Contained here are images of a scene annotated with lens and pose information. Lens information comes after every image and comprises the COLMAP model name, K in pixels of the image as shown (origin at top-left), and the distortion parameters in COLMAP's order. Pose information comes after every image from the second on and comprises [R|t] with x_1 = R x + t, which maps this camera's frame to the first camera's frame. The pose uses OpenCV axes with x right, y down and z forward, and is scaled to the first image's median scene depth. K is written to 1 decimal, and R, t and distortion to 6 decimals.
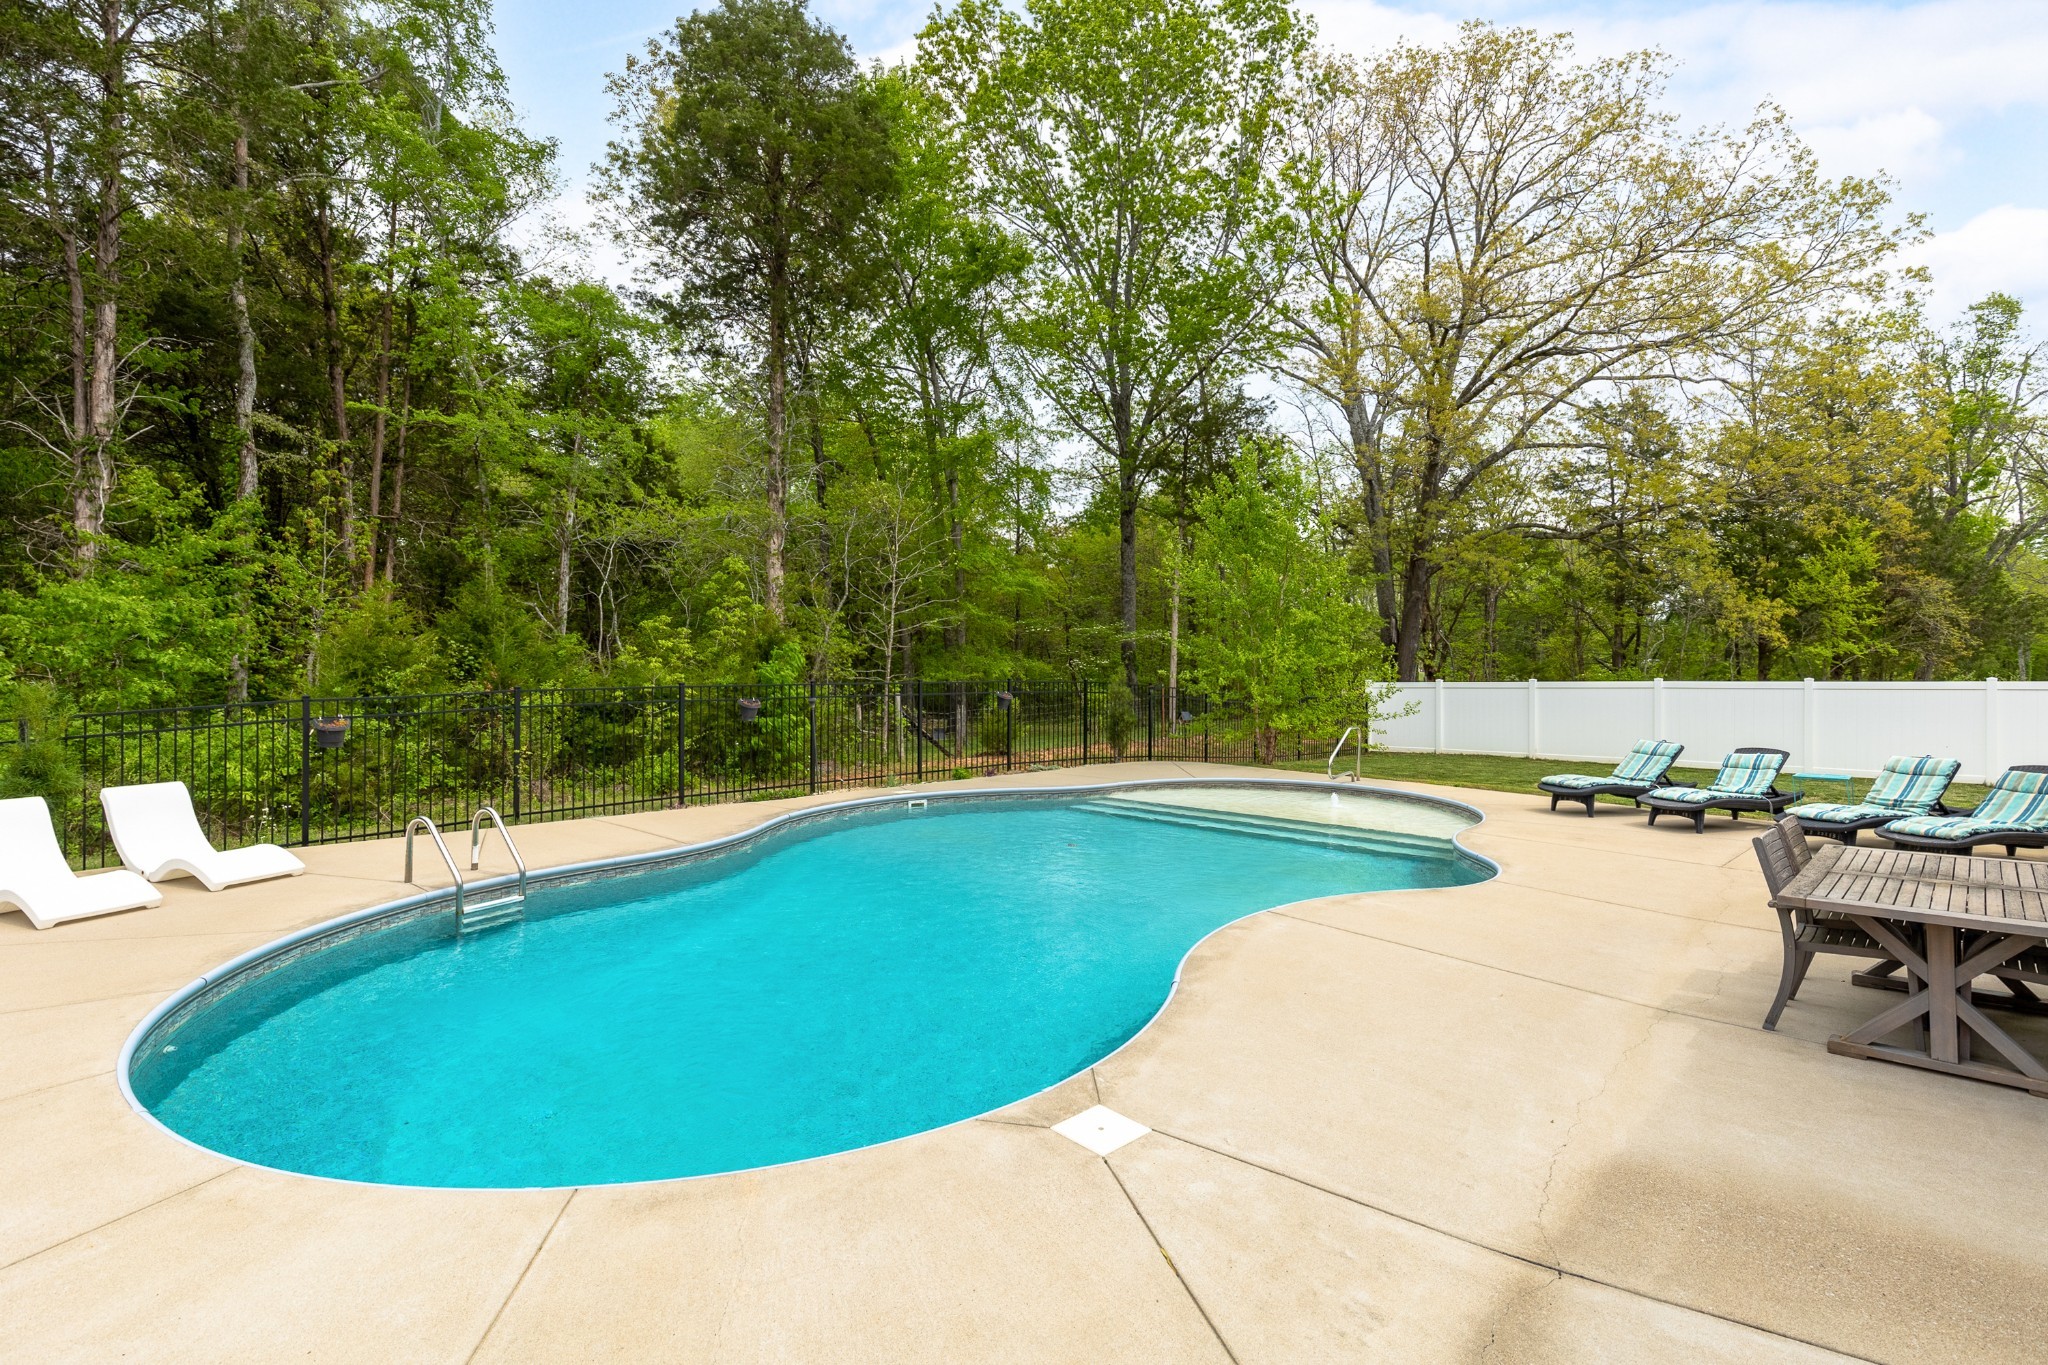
lens RADIAL K [[1047.0, 0, 1016.4], [0, 1047.0, 673.6], [0, 0, 1]] dist [0.024881, -0.043102]
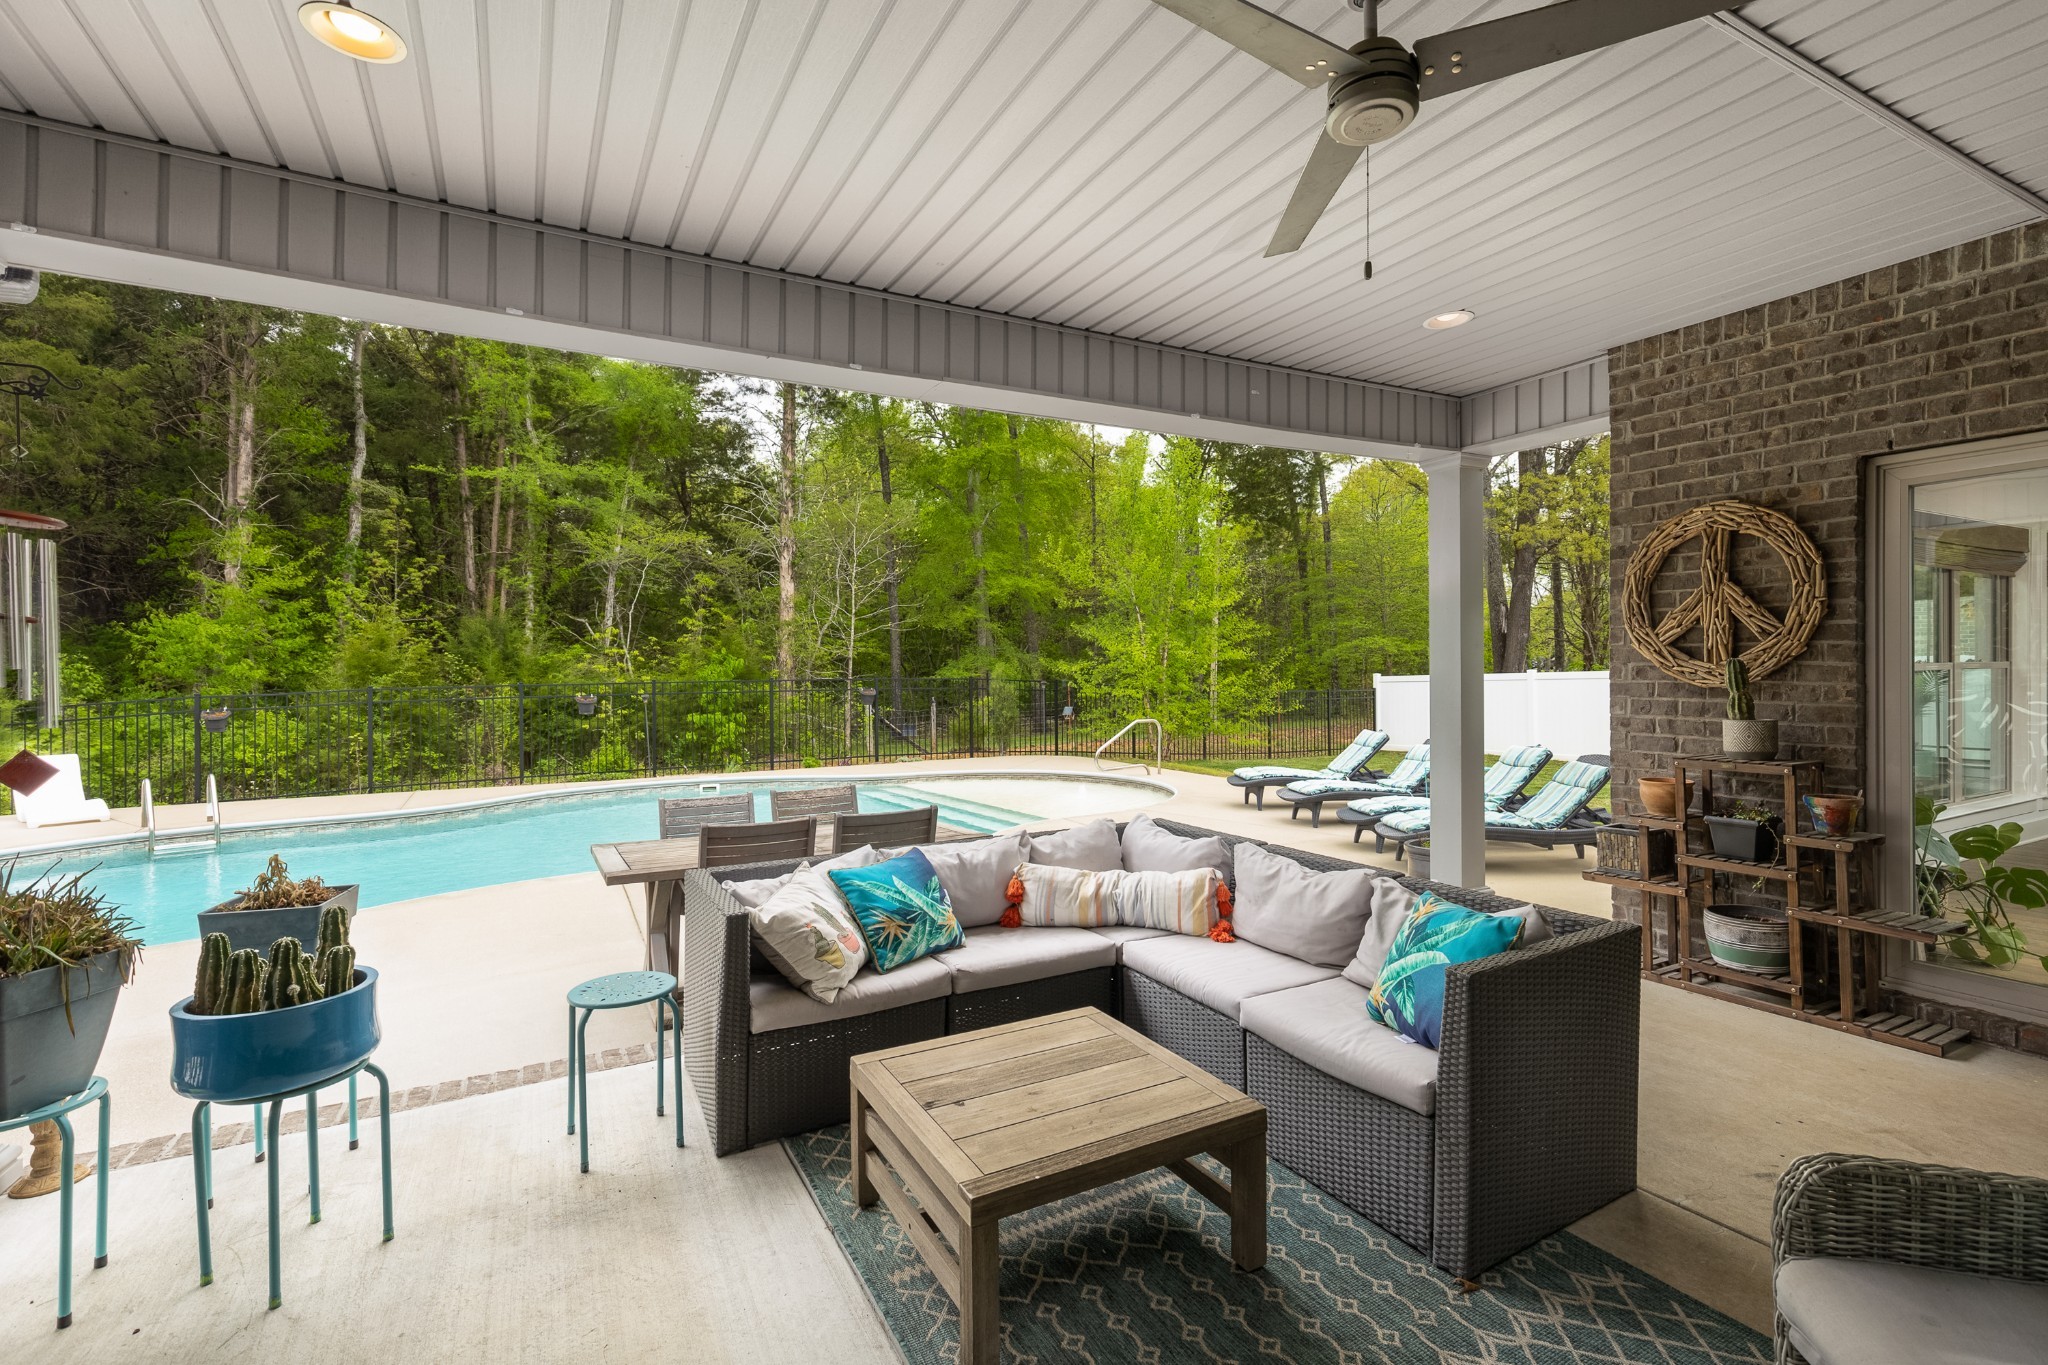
lens RADIAL K [[1047.0, 0, 1016.4], [0, 1047.0, 673.6], [0, 0, 1]] dist [0.024881, -0.043102]
pose [[0.947354, -0.017287, -0.319722, 0.446944], [0.015630, 0.999848, -0.007748, 0.012356], [0.319807, 0.002343, 0.947480, 0.036813]]
